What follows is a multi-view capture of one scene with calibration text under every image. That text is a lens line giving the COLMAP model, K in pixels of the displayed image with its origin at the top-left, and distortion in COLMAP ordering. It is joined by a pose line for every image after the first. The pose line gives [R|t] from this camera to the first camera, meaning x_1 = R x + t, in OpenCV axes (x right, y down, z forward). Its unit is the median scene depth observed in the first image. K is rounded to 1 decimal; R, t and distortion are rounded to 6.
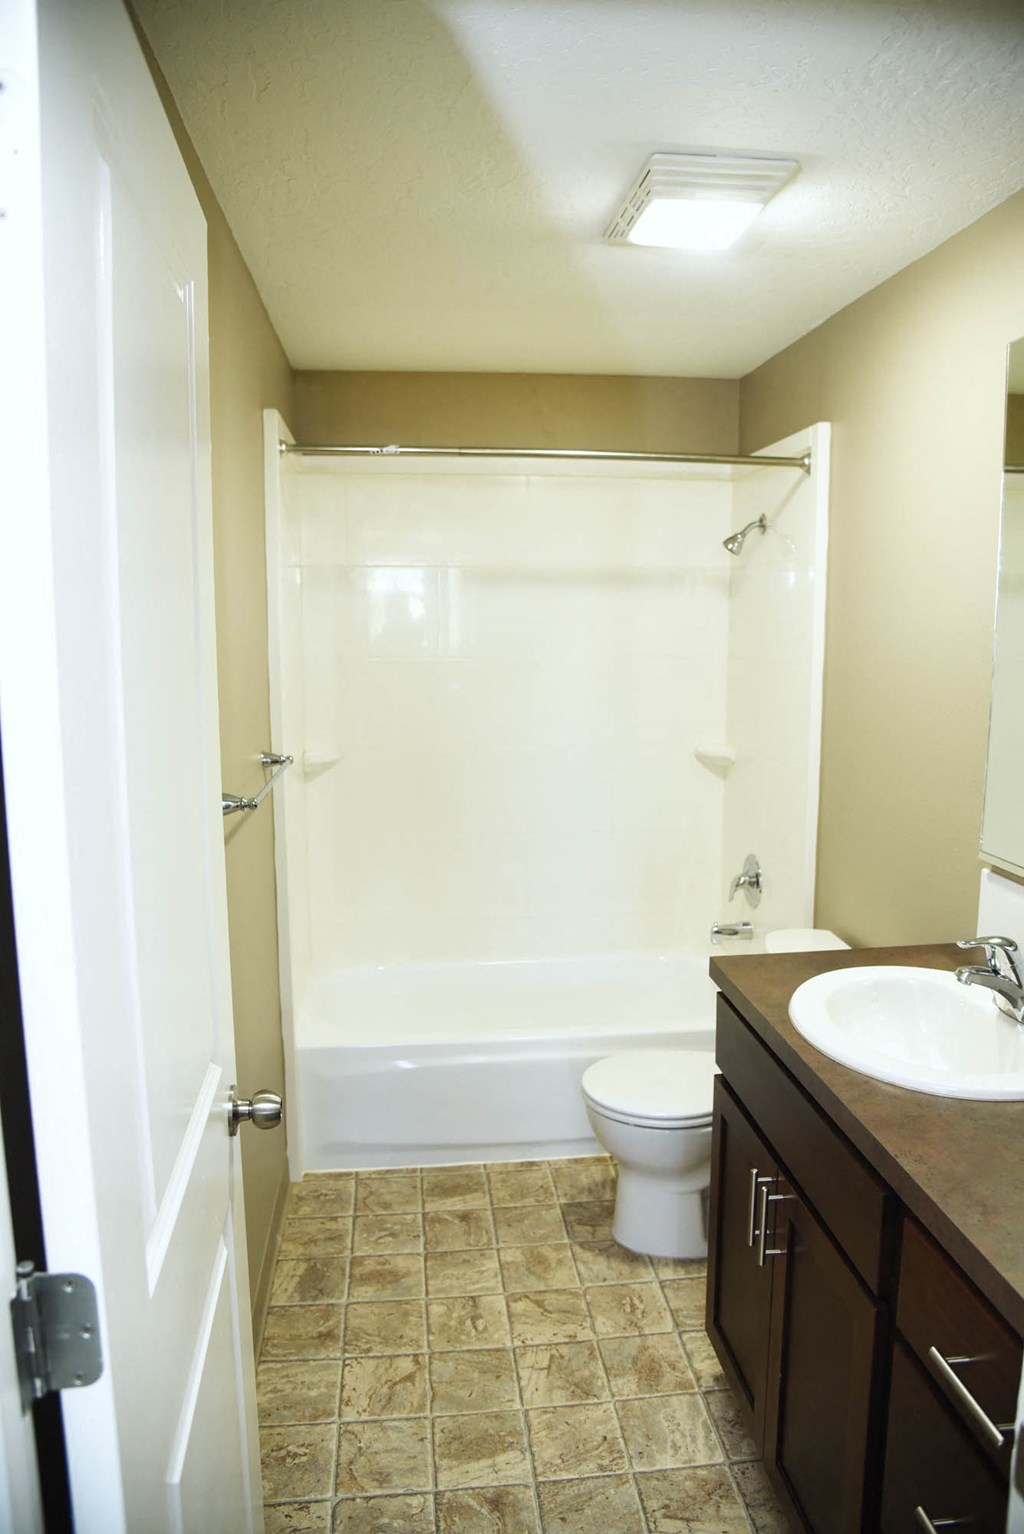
lens RADIAL K [[1032.0, 0, 512.0], [0, 1032.0, 767.0], [0, 0, 1]] dist [-0.117709, 0.056846]
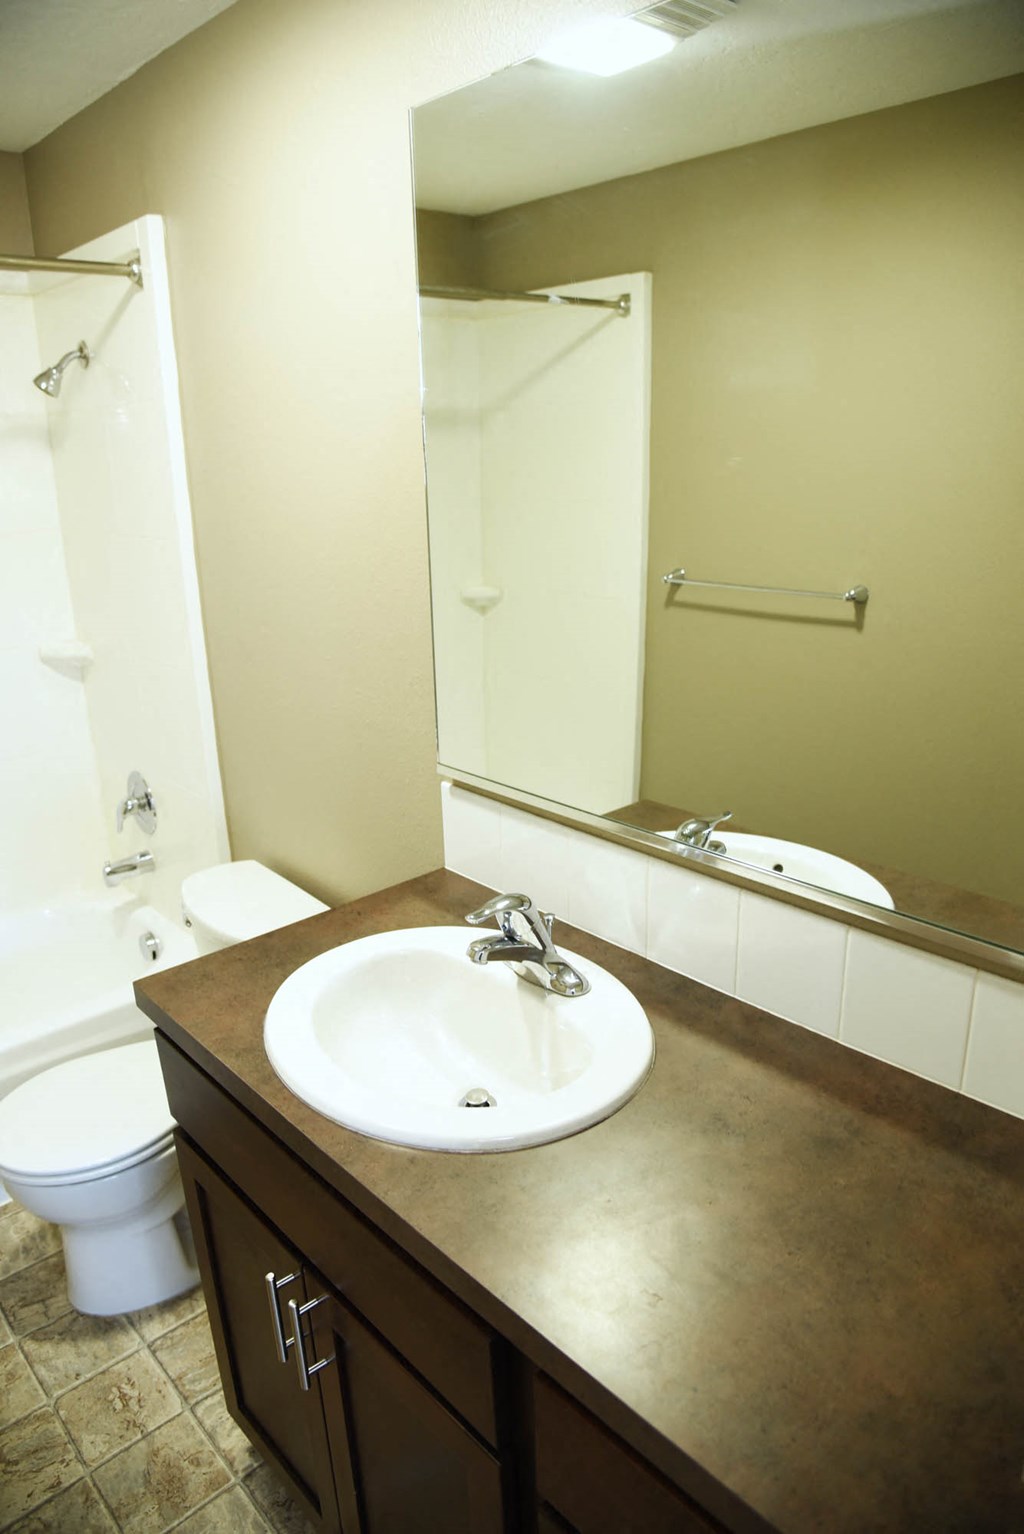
lens RADIAL K [[1032.0, 0, 512.0], [0, 1032.0, 767.0], [0, 0, 1]] dist [-0.117709, 0.056846]
pose [[0.806798, -0.199991, 0.555950, 0.034884], [0.110195, 0.975393, 0.190961, -0.056159], [-0.580461, -0.092804, 0.808983, 0.229527]]
